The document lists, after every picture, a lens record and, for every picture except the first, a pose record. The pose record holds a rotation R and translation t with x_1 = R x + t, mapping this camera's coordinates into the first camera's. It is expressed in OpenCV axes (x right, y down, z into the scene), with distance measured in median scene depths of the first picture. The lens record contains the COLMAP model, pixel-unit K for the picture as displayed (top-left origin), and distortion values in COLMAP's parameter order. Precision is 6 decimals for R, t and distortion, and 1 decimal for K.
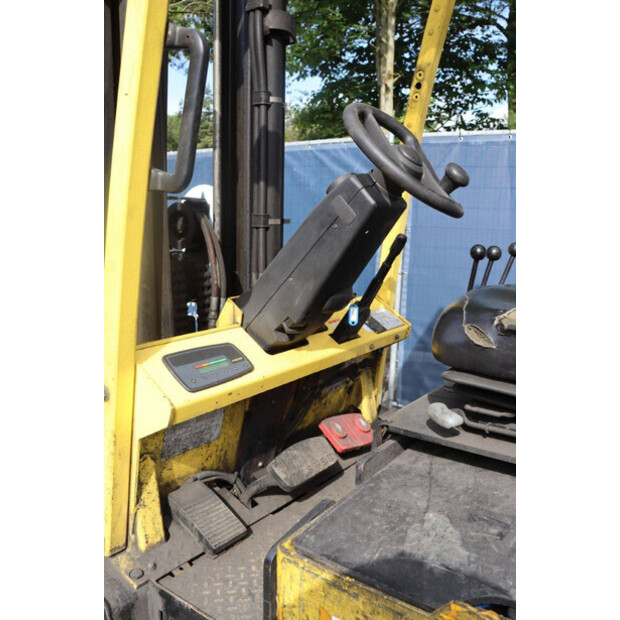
lens RADIAL K [[547.6, 0, 310.0], [0, 547.6, 310.0], [0, 0, 1]] dist [-0.148877, 0.162618]
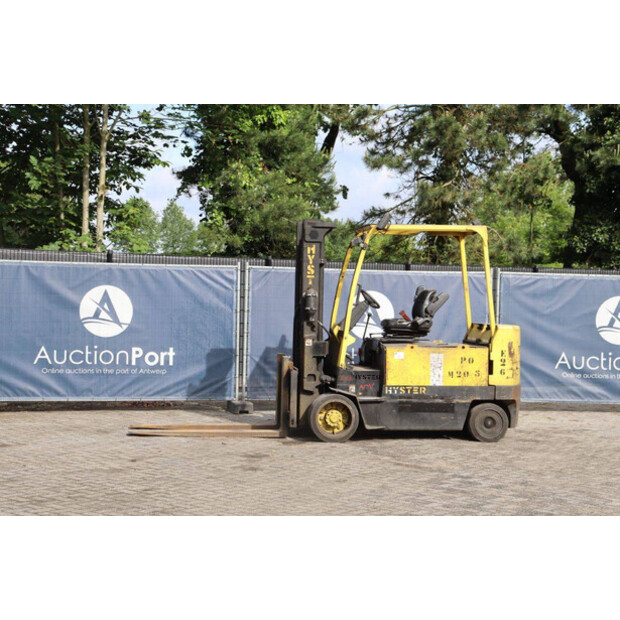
lens RADIAL K [[1094.5, 0, 310.0], [0, 1094.5, 310.0], [0, 0, 1]] dist [0.213530, 0.162479]
pose [[0.714920, -0.013319, 0.699079, -7.123254], [0.110085, 0.989493, -0.093728, 0.735318], [-0.690486, 0.143966, 0.708875, -5.776113]]
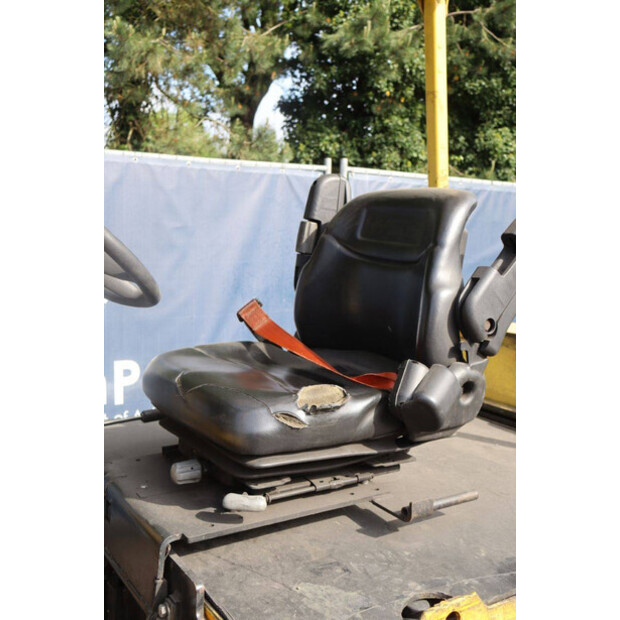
lens RADIAL K [[709.3, 0, 294.7], [0, 709.3, 310.6], [0, 0, 1]] dist [0.005396, 0.011927]
pose [[0.371465, -0.119092, 0.920777, -0.615306], [0.131694, 0.988470, 0.074718, -0.173408], [-0.919060, 0.093506, 0.382866, 0.216617]]
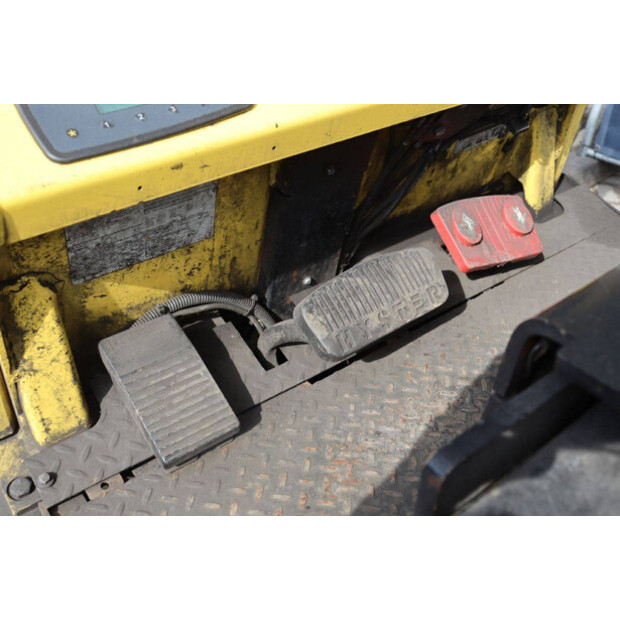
lens RADIAL K [[652.3, 0, 310.0], [0, 652.3, 310.0], [0, 0, 1]] dist [-0.076945, 0.130106]
pose [[0.966709, 0.142106, -0.212792, 0.059816], [-0.034872, 0.897017, 0.440618, 0.025914], [0.253493, -0.418529, 0.872110, 0.460652]]
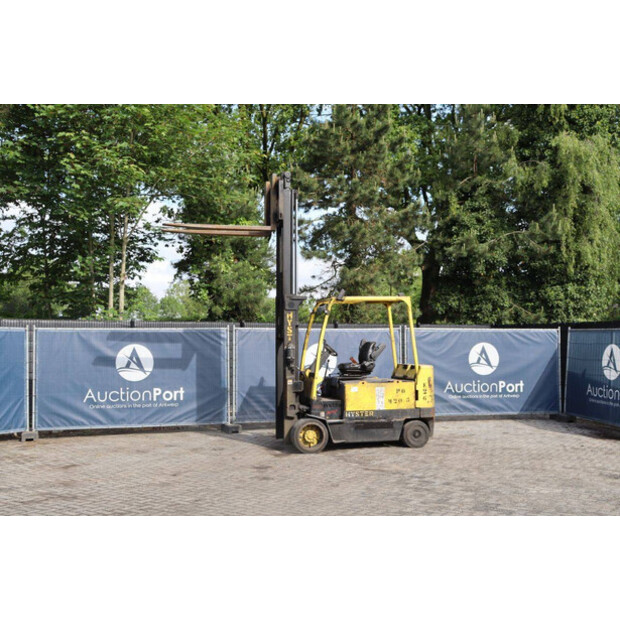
lens RADIAL K [[711.9, 0, 310.0], [0, 711.9, 310.0], [0, 0, 1]] dist [-0.021898, 0.037043]
pose [[0.634281, 0.014718, 0.772962, -6.998295], [0.146323, 0.979462, -0.138720, 0.498808], [-0.759129, 0.201090, 0.619101, -4.674683]]
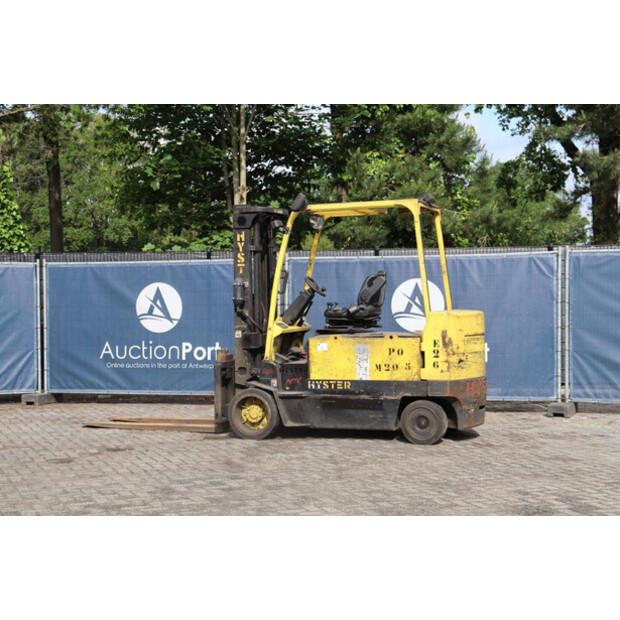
lens RADIAL K [[1094.5, 0, 310.0], [0, 1094.5, 310.0], [0, 0, 1]] dist [0.213530, 0.162479]
pose [[0.958356, -0.032262, 0.283749, -2.489718], [0.075597, 0.986813, -0.143129, 1.268195], [-0.275390, 0.158619, 0.948156, -7.785043]]
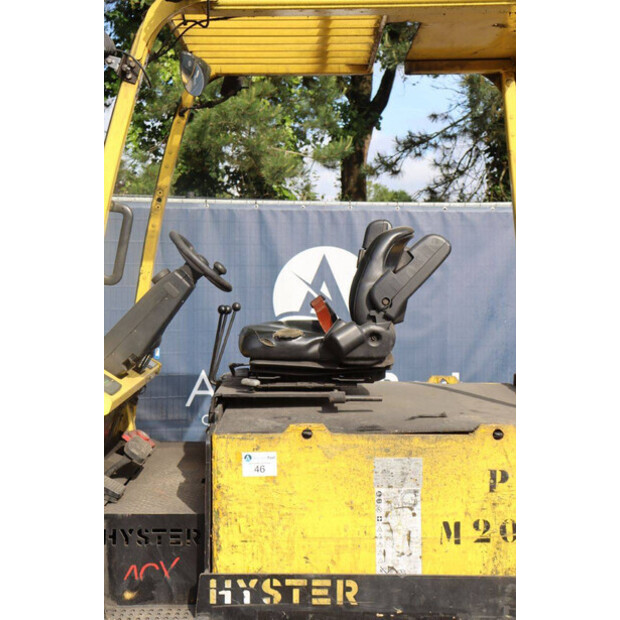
lens RADIAL K [[861.1, 0, 310.0], [0, 861.1, 310.0], [0, 0, 1]] dist [0.056381, 0.077358]
pose [[0.805960, -0.045409, 0.590226, -1.039432], [0.108088, 0.991581, -0.071309, 0.113677], [-0.582018, 0.121269, 0.804083, -1.291970]]
